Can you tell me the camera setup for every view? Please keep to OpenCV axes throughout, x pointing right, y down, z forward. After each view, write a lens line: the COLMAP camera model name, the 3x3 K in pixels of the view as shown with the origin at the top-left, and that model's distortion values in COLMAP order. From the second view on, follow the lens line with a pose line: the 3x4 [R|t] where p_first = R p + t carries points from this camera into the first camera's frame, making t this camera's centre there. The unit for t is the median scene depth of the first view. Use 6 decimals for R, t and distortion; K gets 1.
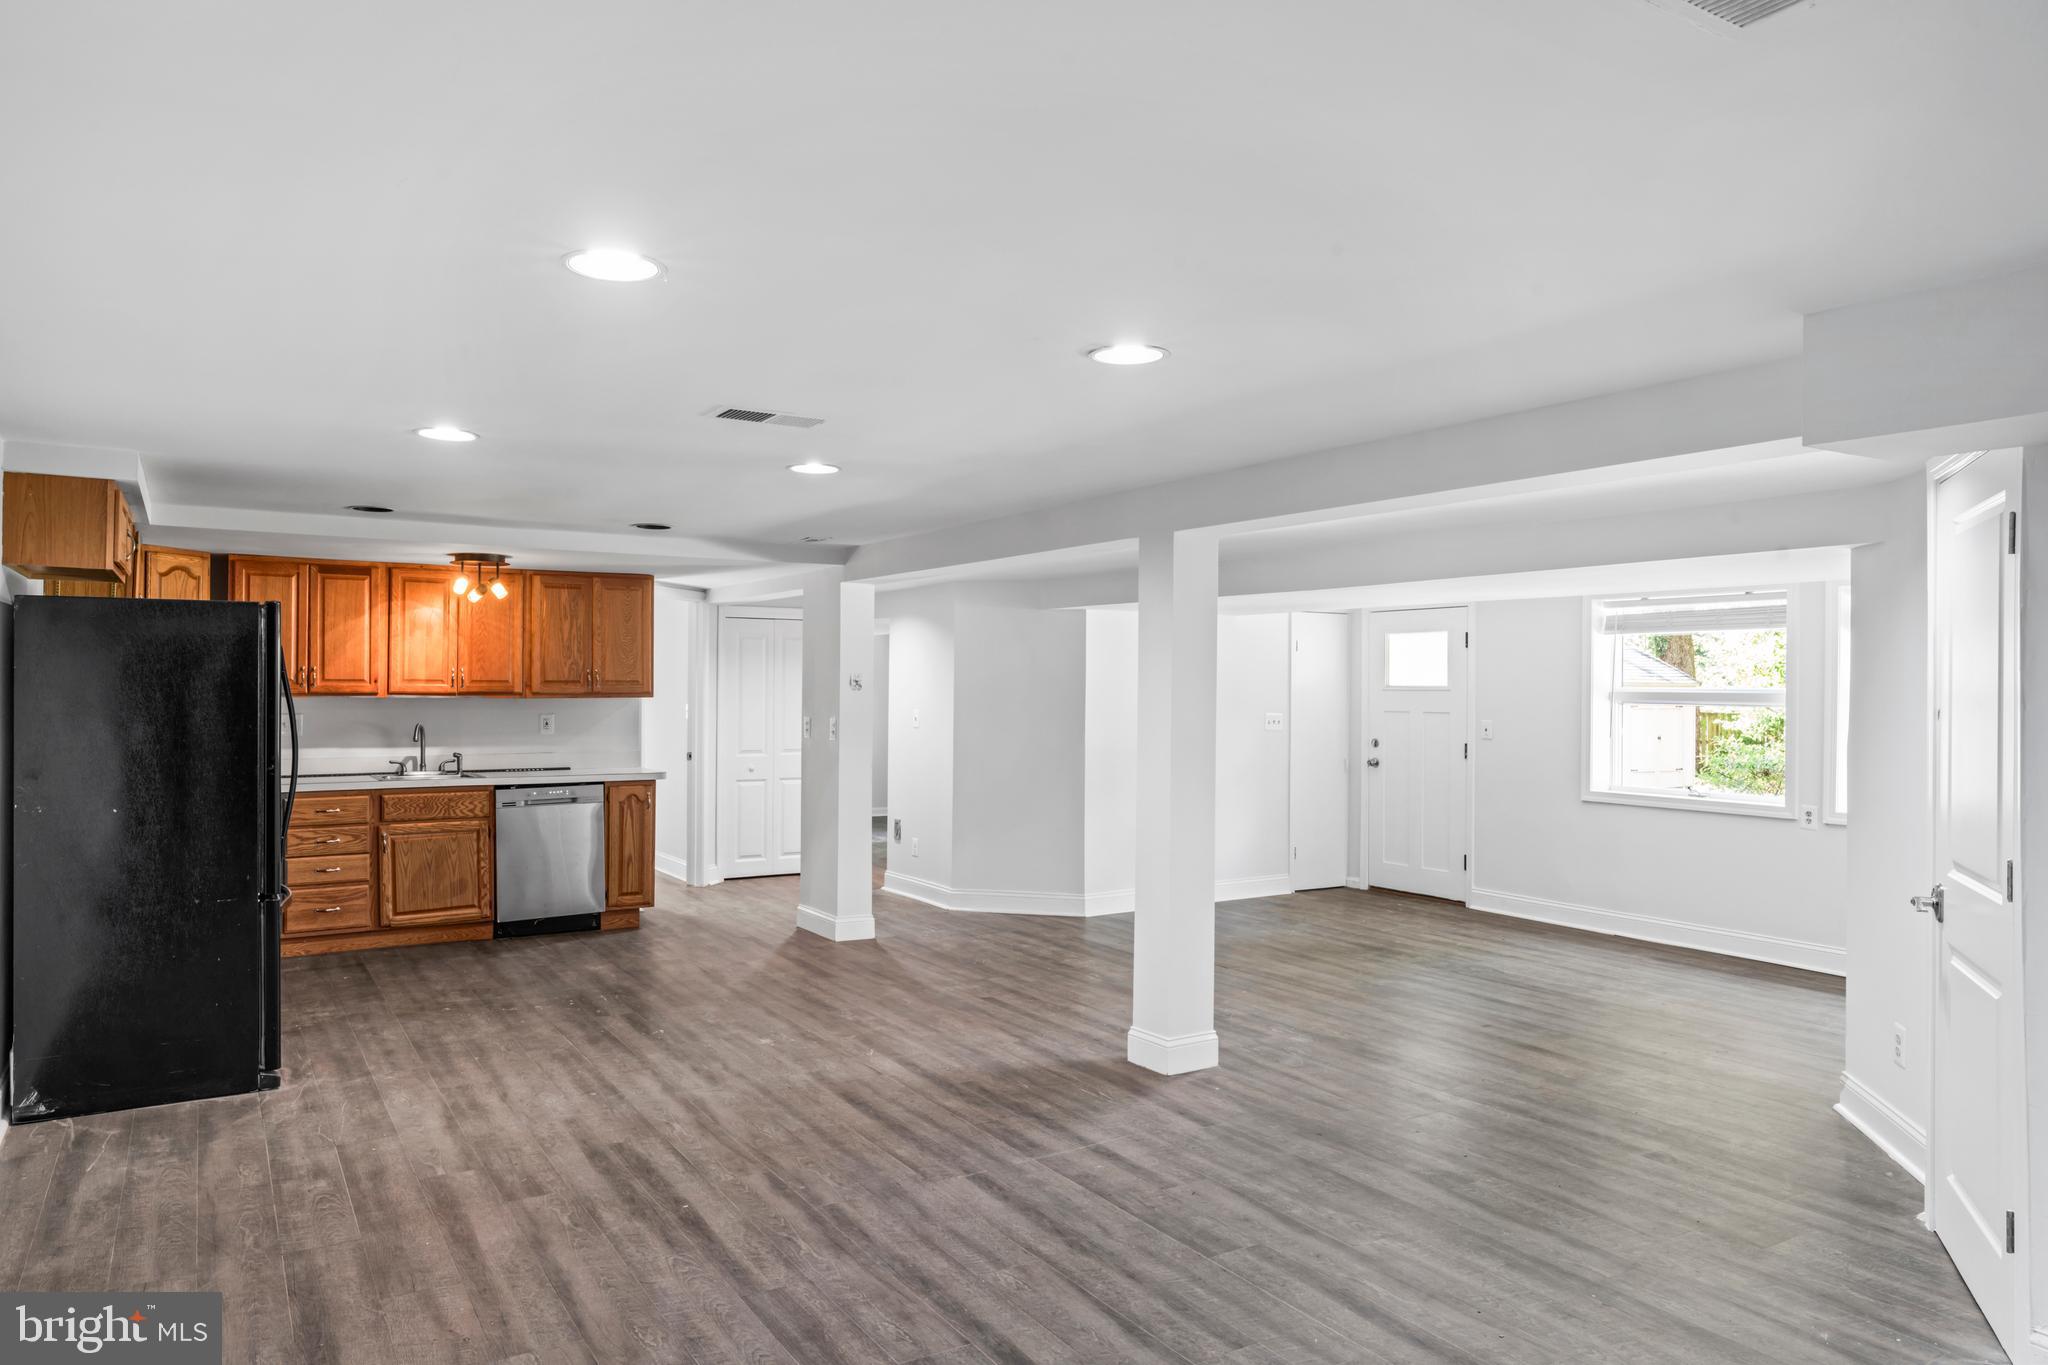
lens RADIAL K [[1308.7, 0, 1022.5], [0, 1308.7, 702.9], [0, 0, 1]] dist [-0.003453, 0.002695]
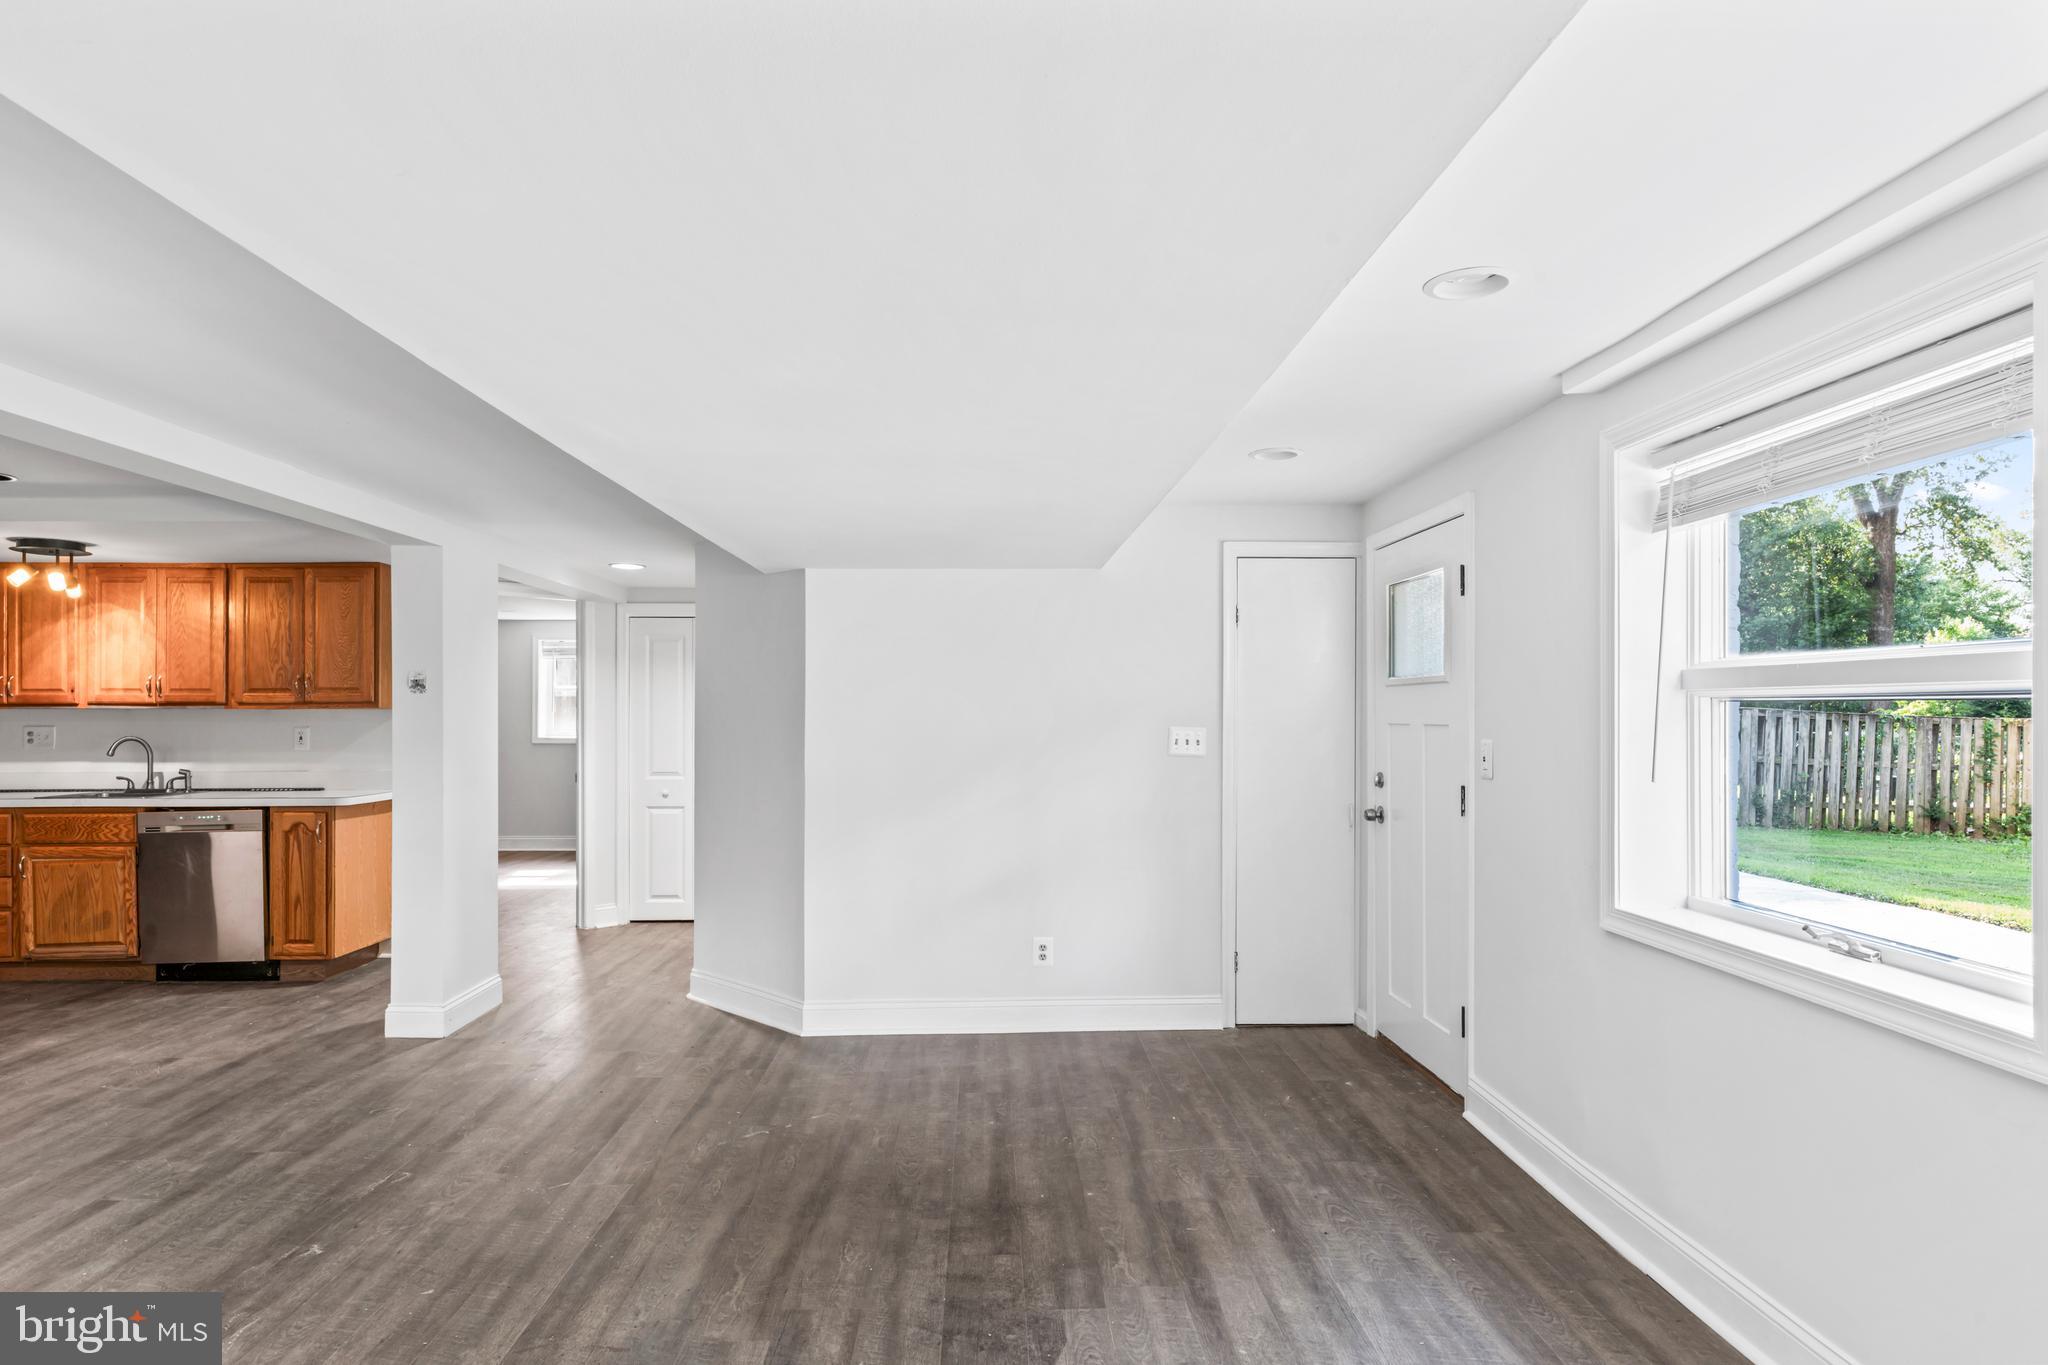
lens RADIAL K [[1133.8, 0, 1030.8], [0, 1133.8, 707.0], [0, 0, 1]] dist [-0.017339, 0.001140]
pose [[0.870125, -0.010457, -0.492721, 0.497037], [0.001049, 0.999812, -0.019366, 0.011313], [0.492830, 0.016334, 0.869972, 0.650170]]
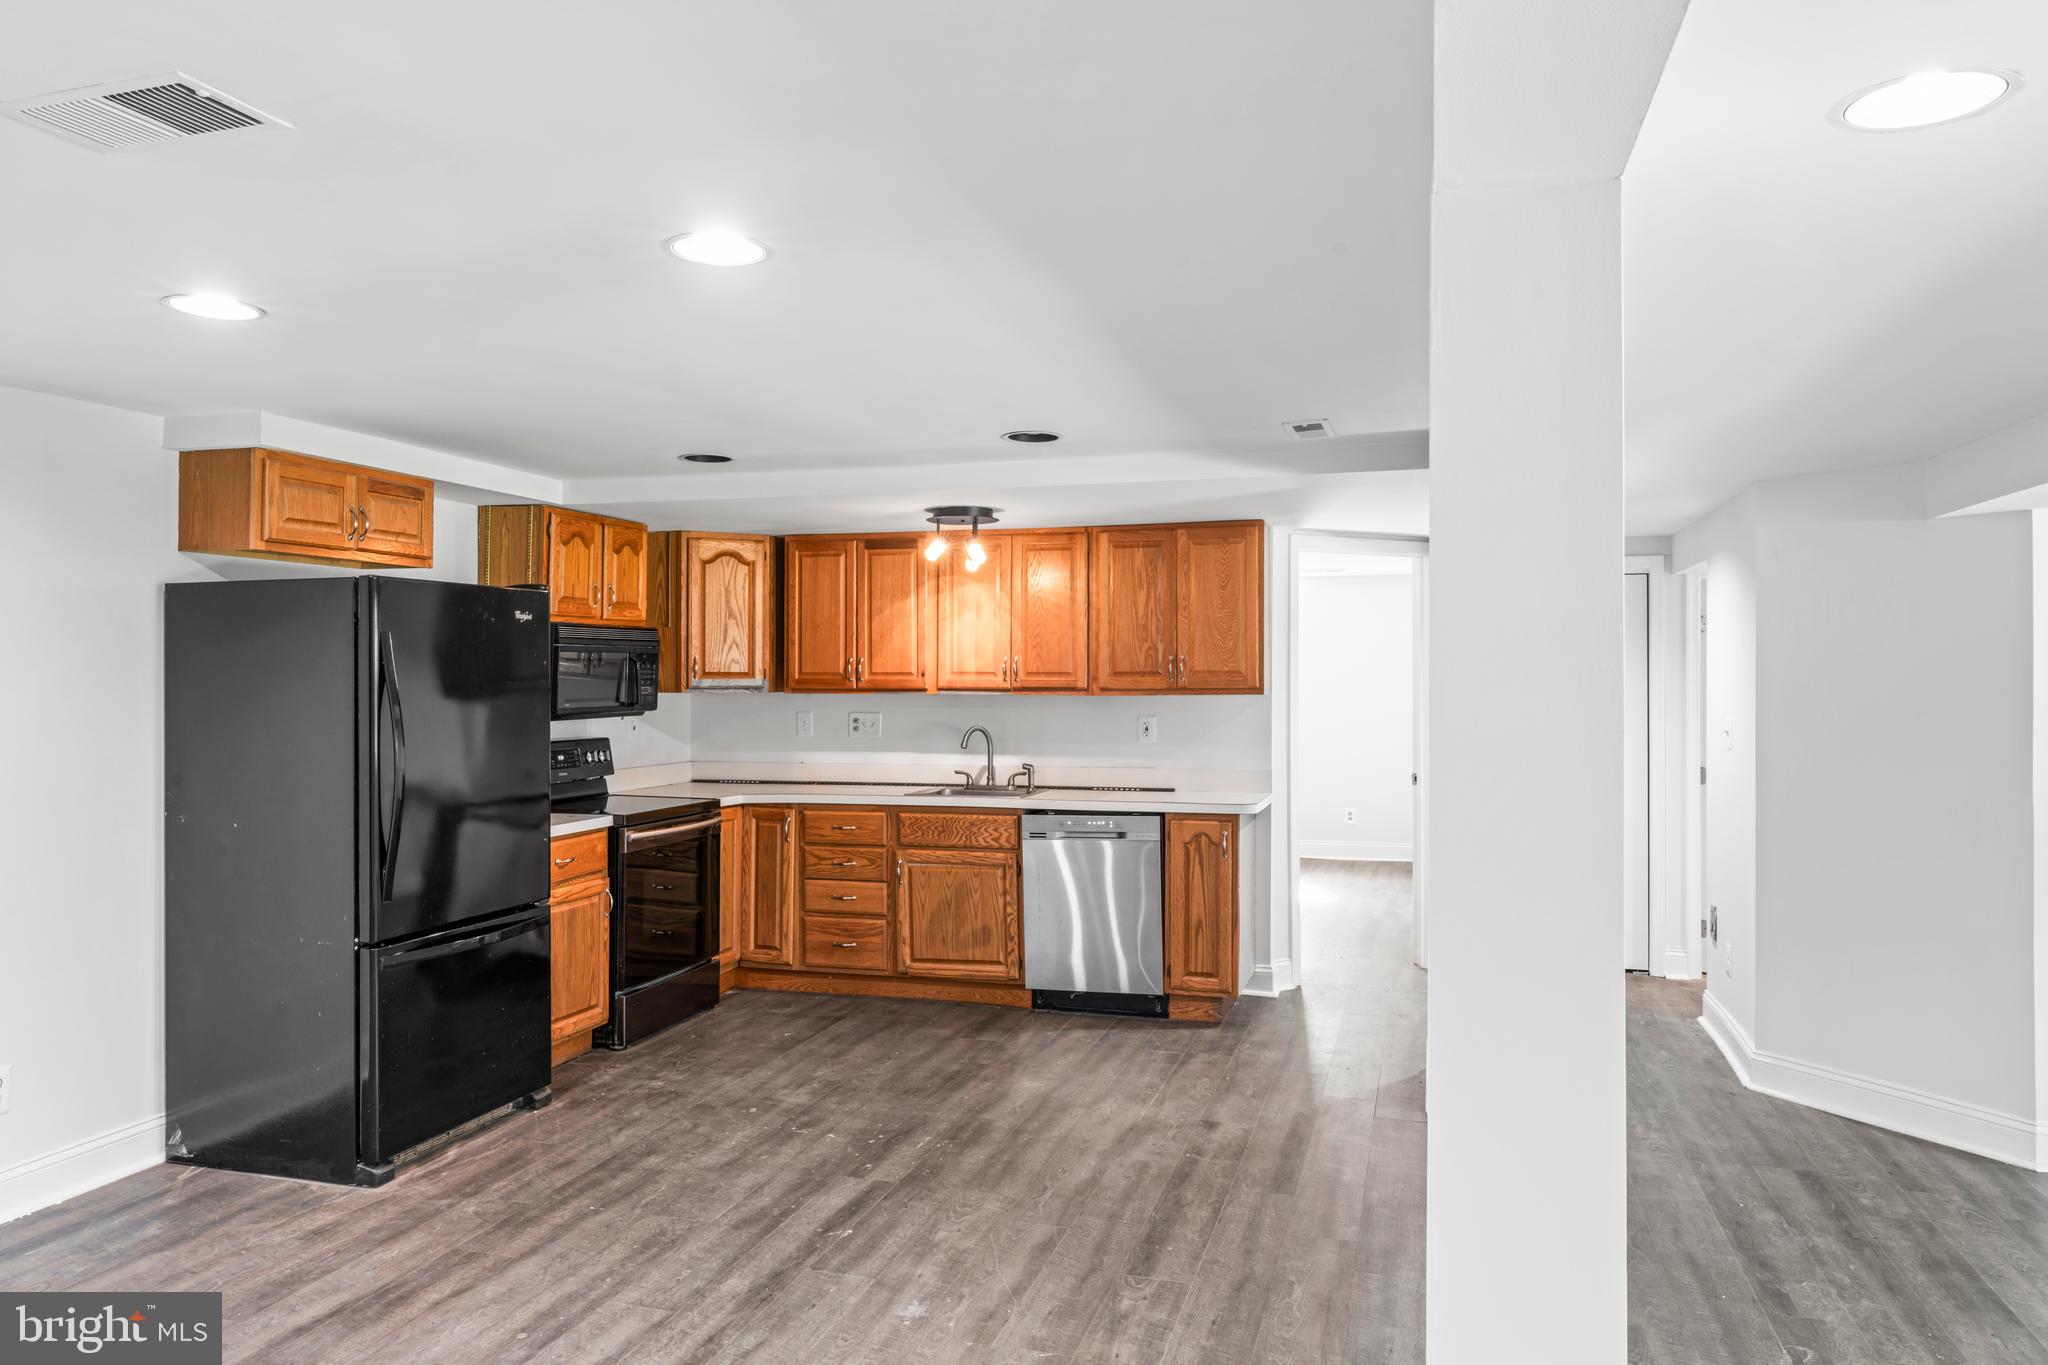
lens RADIAL K [[1370.6, 0, 1024.0], [0, 1370.6, 682.5], [0, 0, 1]] dist [0.002296, -0.000921]
pose [[0.664284, -0.004475, -0.747467, 0.201721], [-0.004621, 0.999938, -0.010093, -0.002974], [0.747466, 0.010158, 0.664222, 0.474444]]
